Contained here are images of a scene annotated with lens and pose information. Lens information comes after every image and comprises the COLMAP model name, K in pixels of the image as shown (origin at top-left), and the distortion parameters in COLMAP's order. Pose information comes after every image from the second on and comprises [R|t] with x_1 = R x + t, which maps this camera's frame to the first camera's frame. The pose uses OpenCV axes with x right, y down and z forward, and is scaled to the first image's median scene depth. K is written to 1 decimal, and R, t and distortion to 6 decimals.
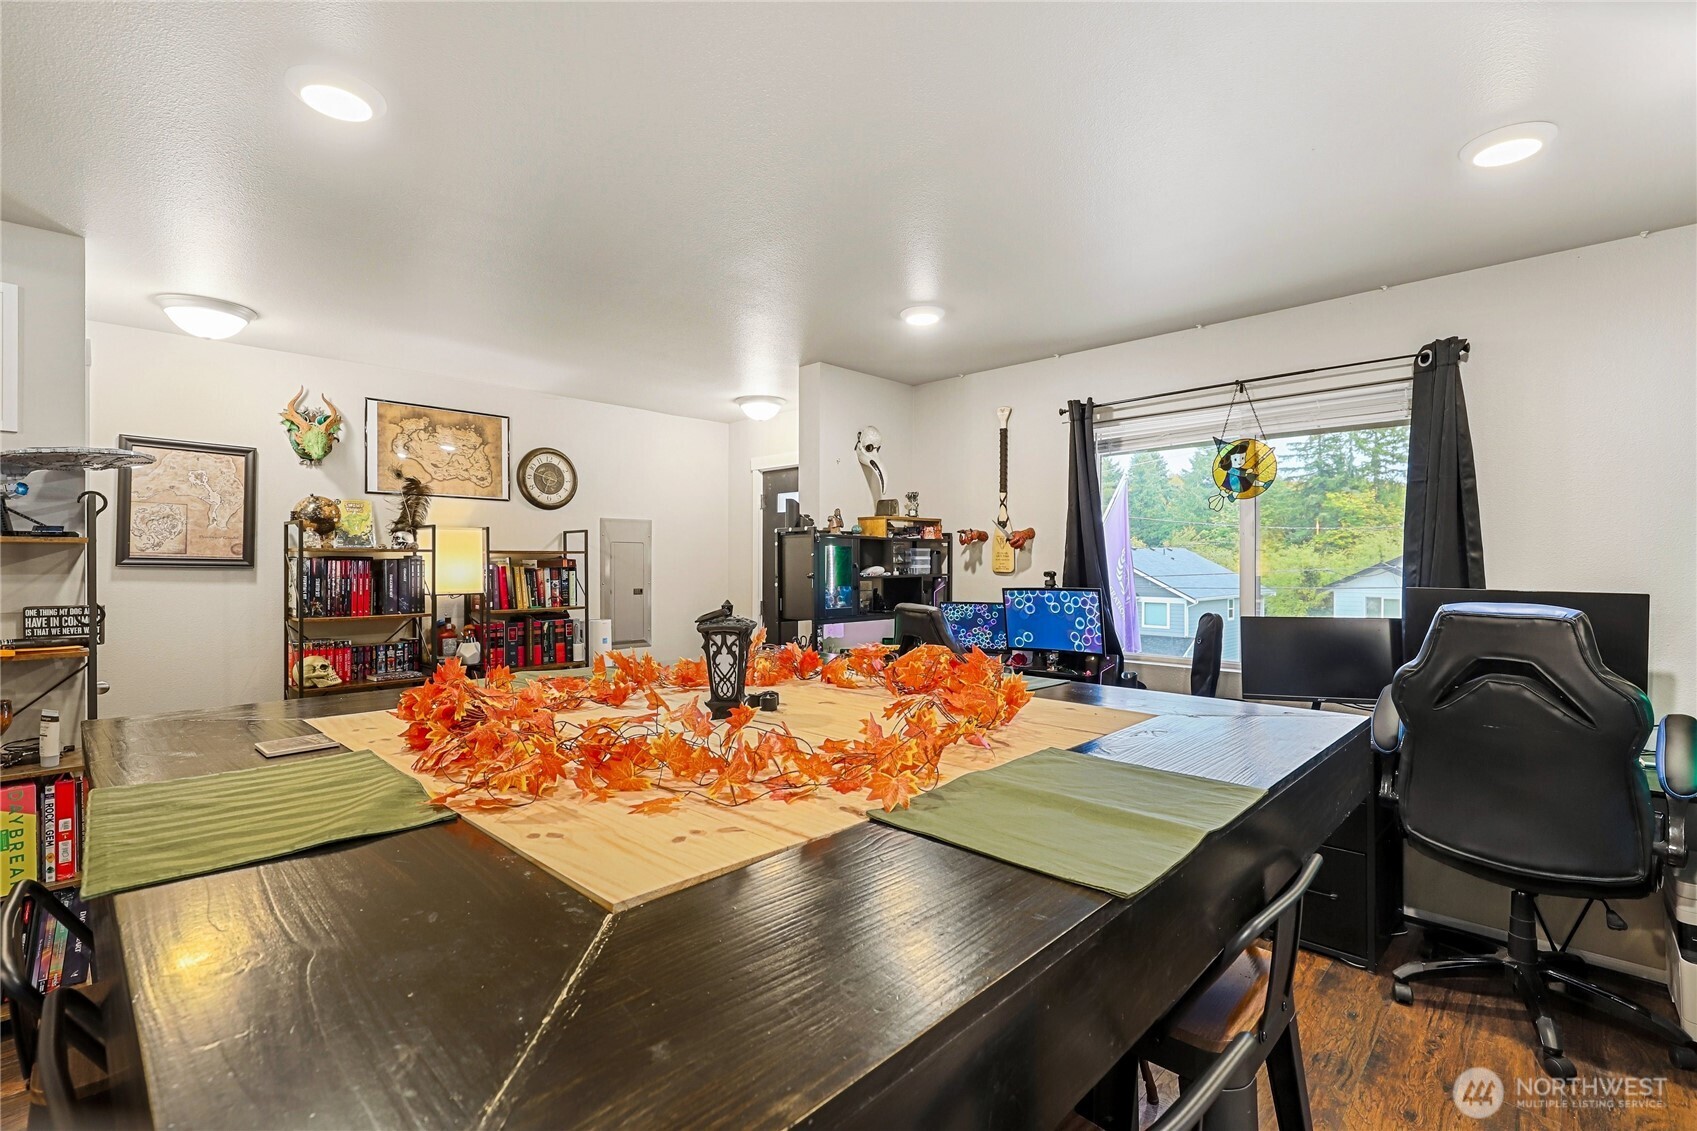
lens RADIAL K [[763.4, 0, 851.5], [0, 763.4, 565.3], [0, 0, 1]] dist [0.005527, -0.000897]
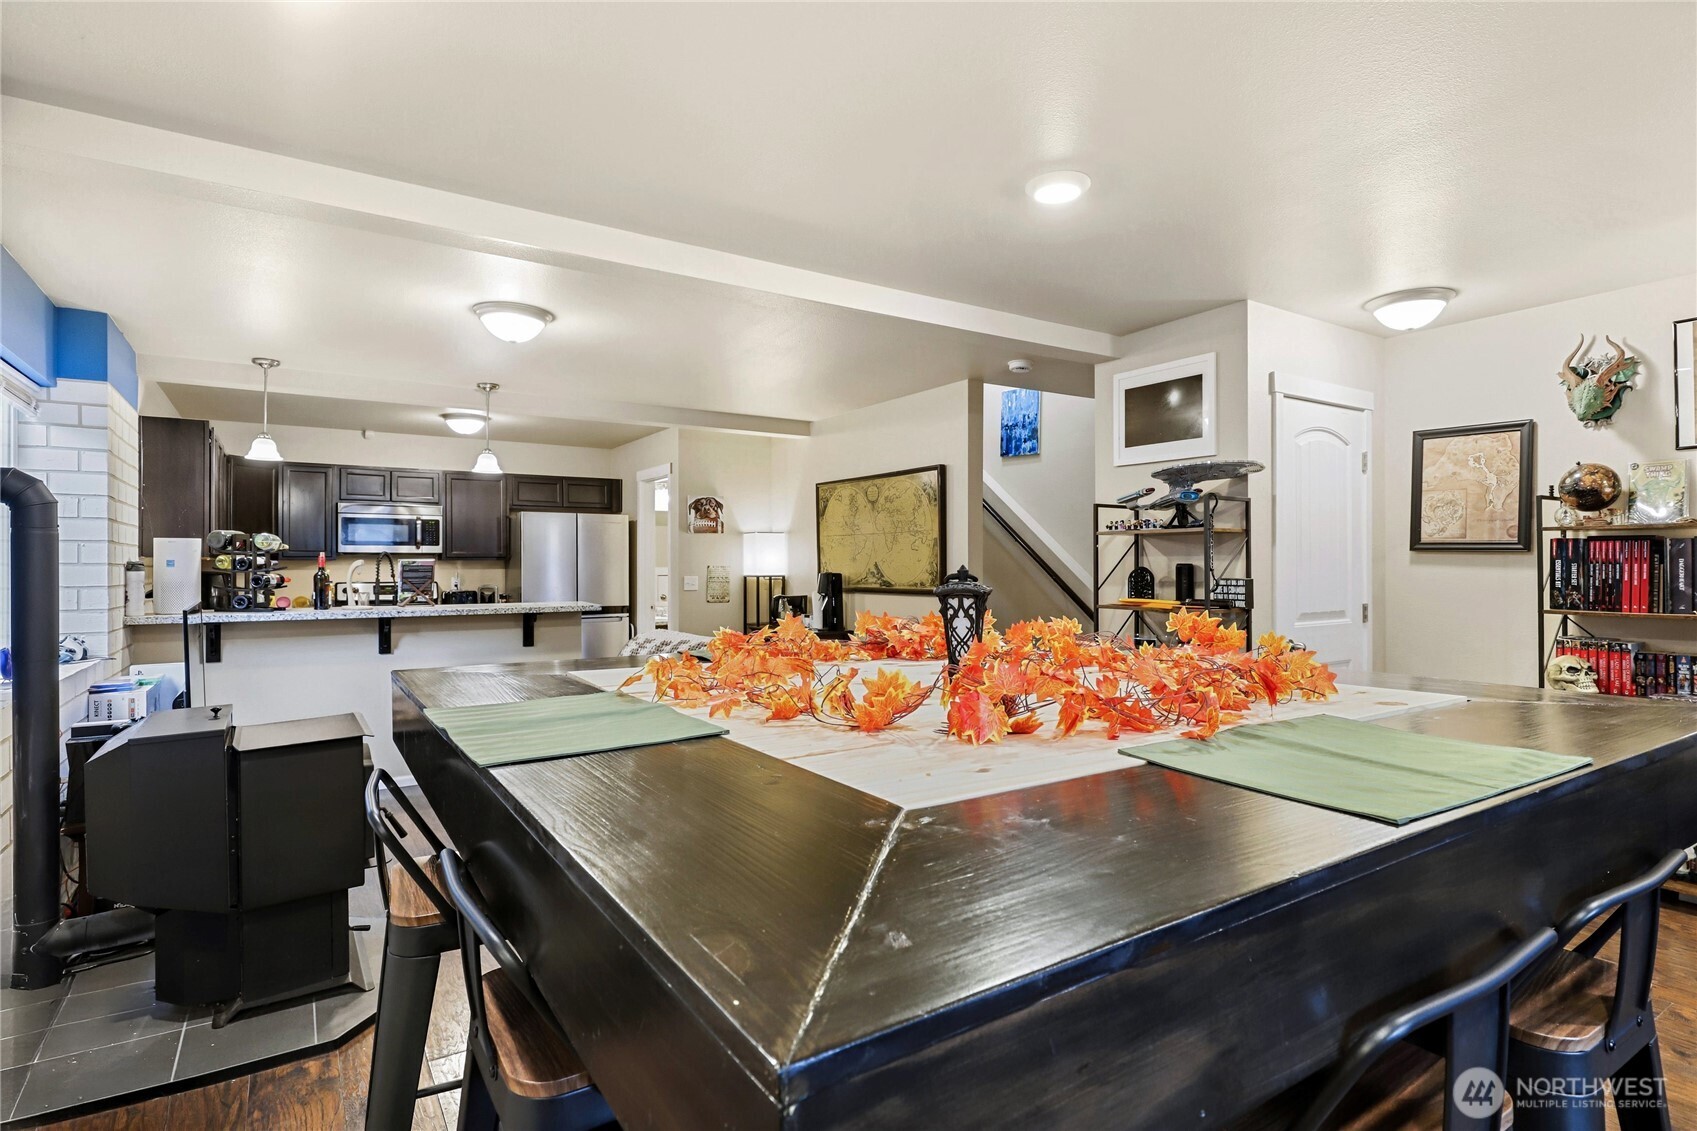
lens RADIAL K [[854.4, 0, 852.1], [0, 854.4, 565.3], [0, 0, 1]] dist [0.009354, -0.009151]
pose [[-0.232848, 0.000586, -0.972513, 0.360921], [-0.000835, 0.999999, 0.000802, 0.017814], [0.972513, 0.000998, -0.232847, 0.418026]]
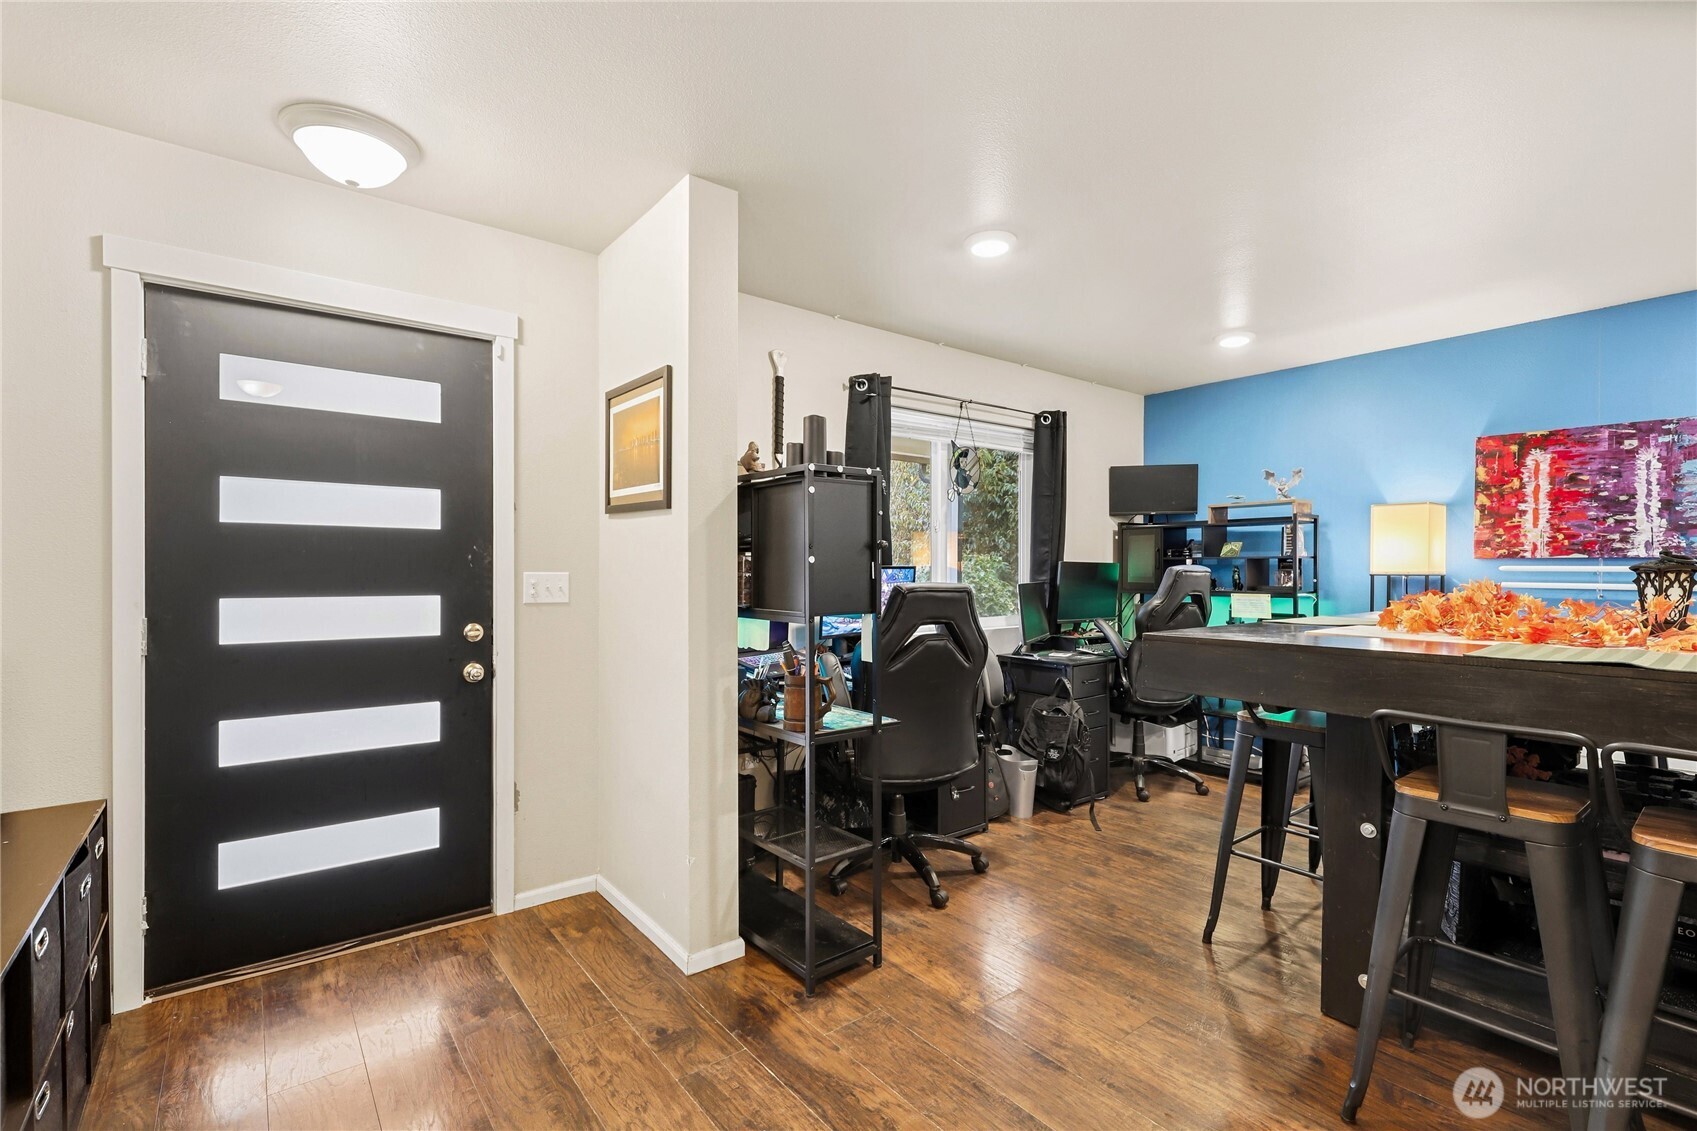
lens RADIAL K [[763.4, 0, 844.5], [0, 763.4, 572.6], [0, 0, 1]] dist [0.005527, -0.000897]
pose [[0.138358, -0.004087, 0.990374, -0.623135], [0.002236, 0.999990, 0.003814, 0.031056], [-0.990380, 0.001687, 0.138366, 0.828758]]
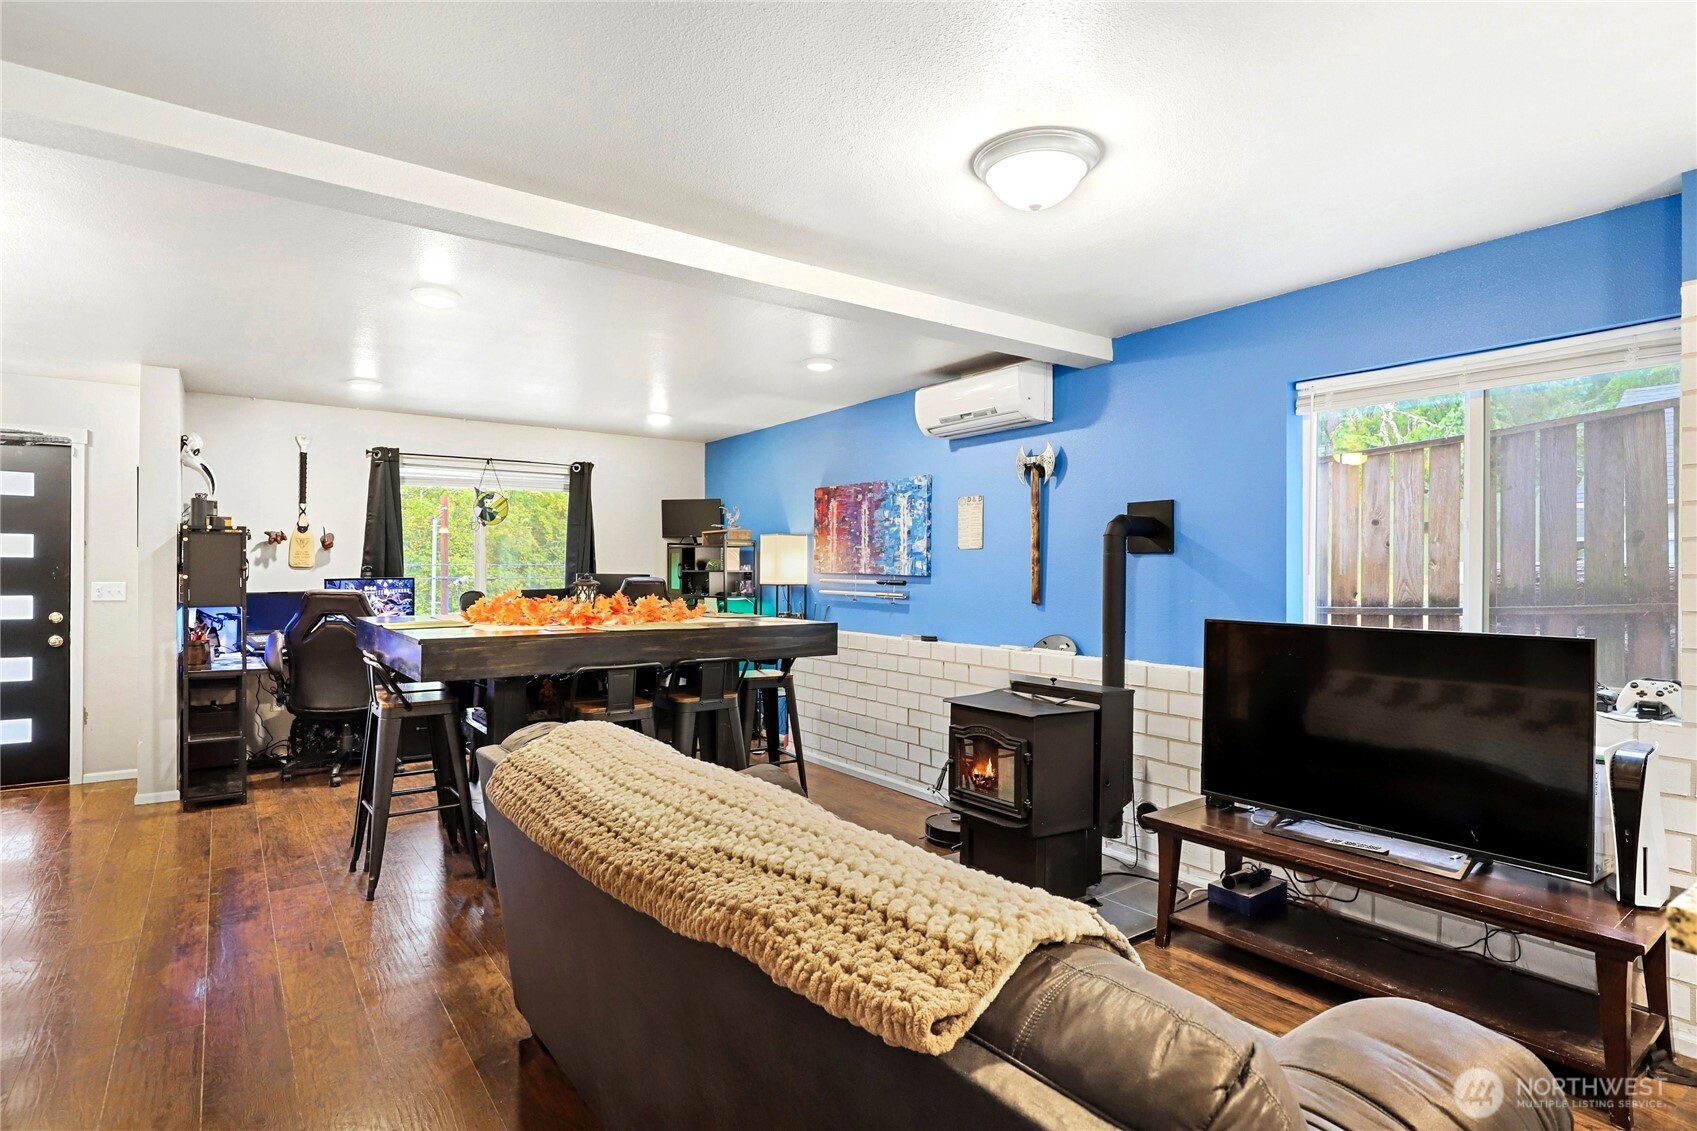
lens RADIAL K [[854.4, 0, 846.3], [0, 854.4, 571.0], [0, 0, 1]] dist [0.009354, -0.009151]
pose [[0.183034, 0.000730, 0.983106, -1.040557], [-0.001203, 0.999999, -0.000519, 0.015447], [-0.983106, -0.001088, 0.183035, -0.139833]]
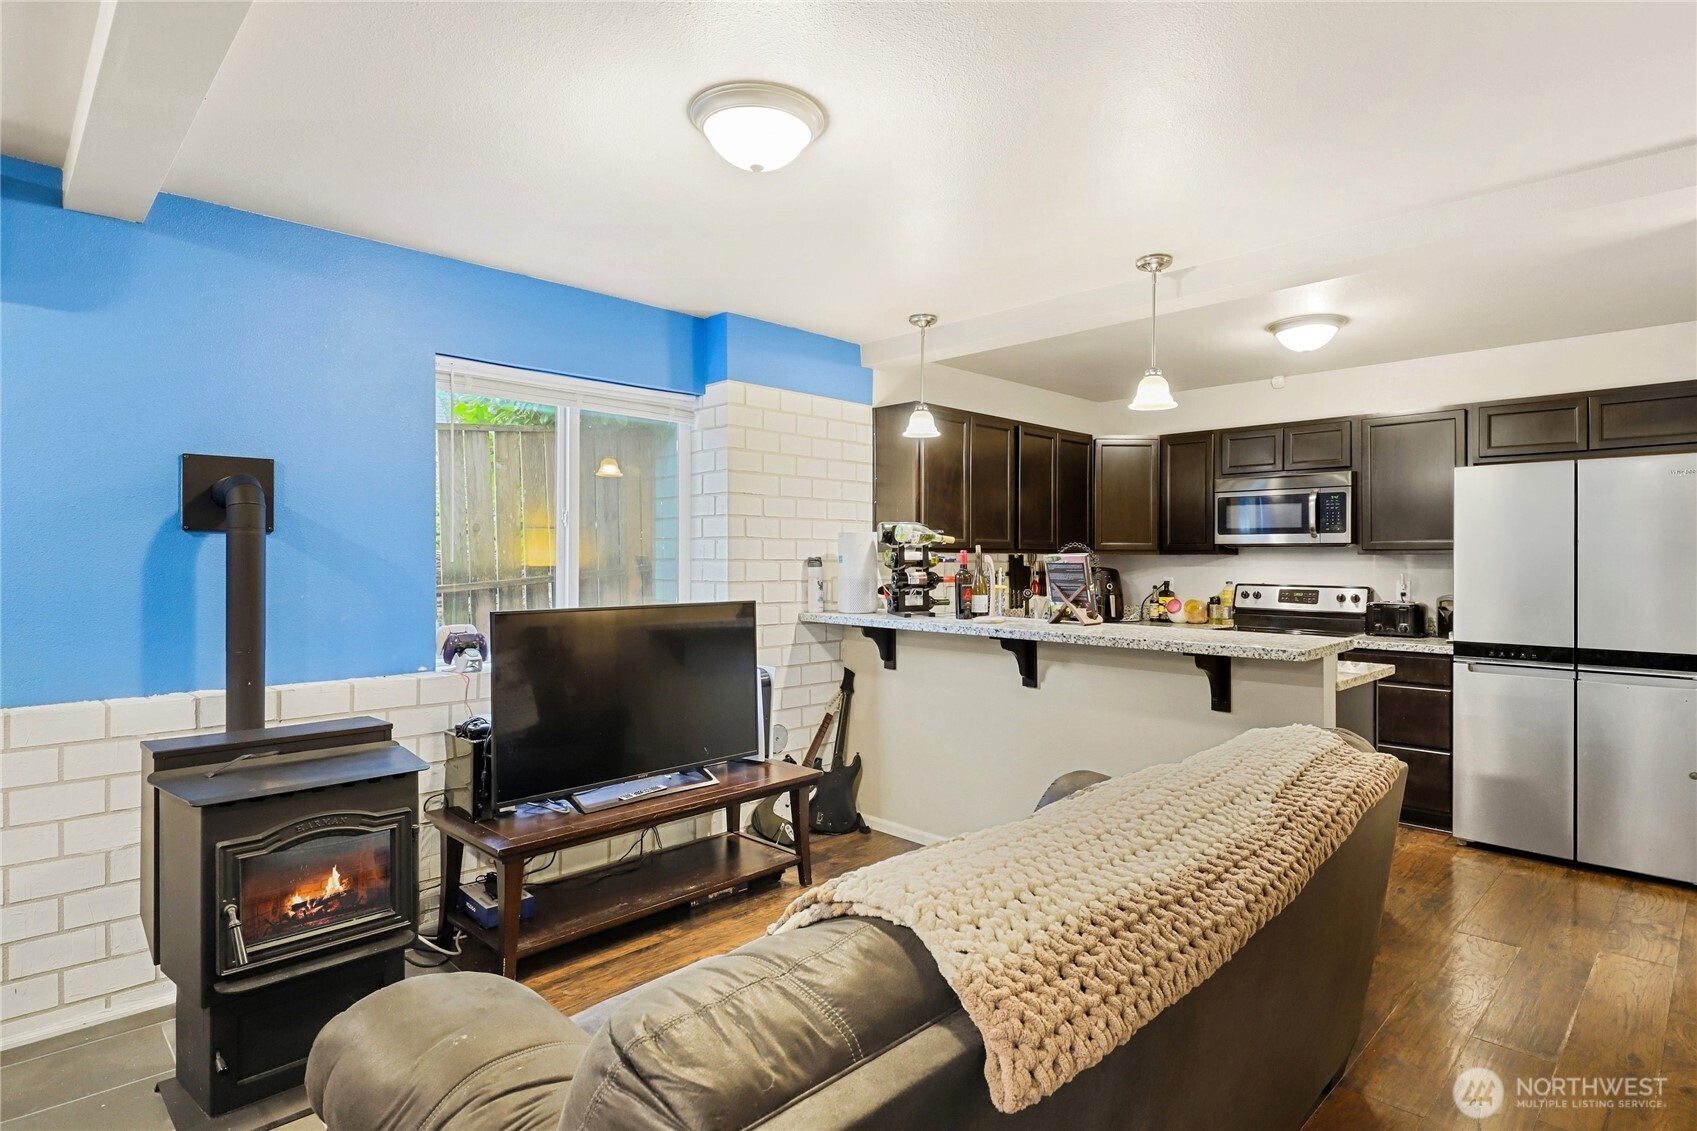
lens RADIAL K [[854.4, 0, 904.4], [0, 854.4, 563.2], [0, 0, 1]] dist [0.009354, -0.009151]
pose [[-0.999939, -0.001421, 0.010972, -0.574190], [-0.001332, 0.999966, 0.008153, 0.013419], [-0.010984, 0.008138, -0.999907, 0.347114]]
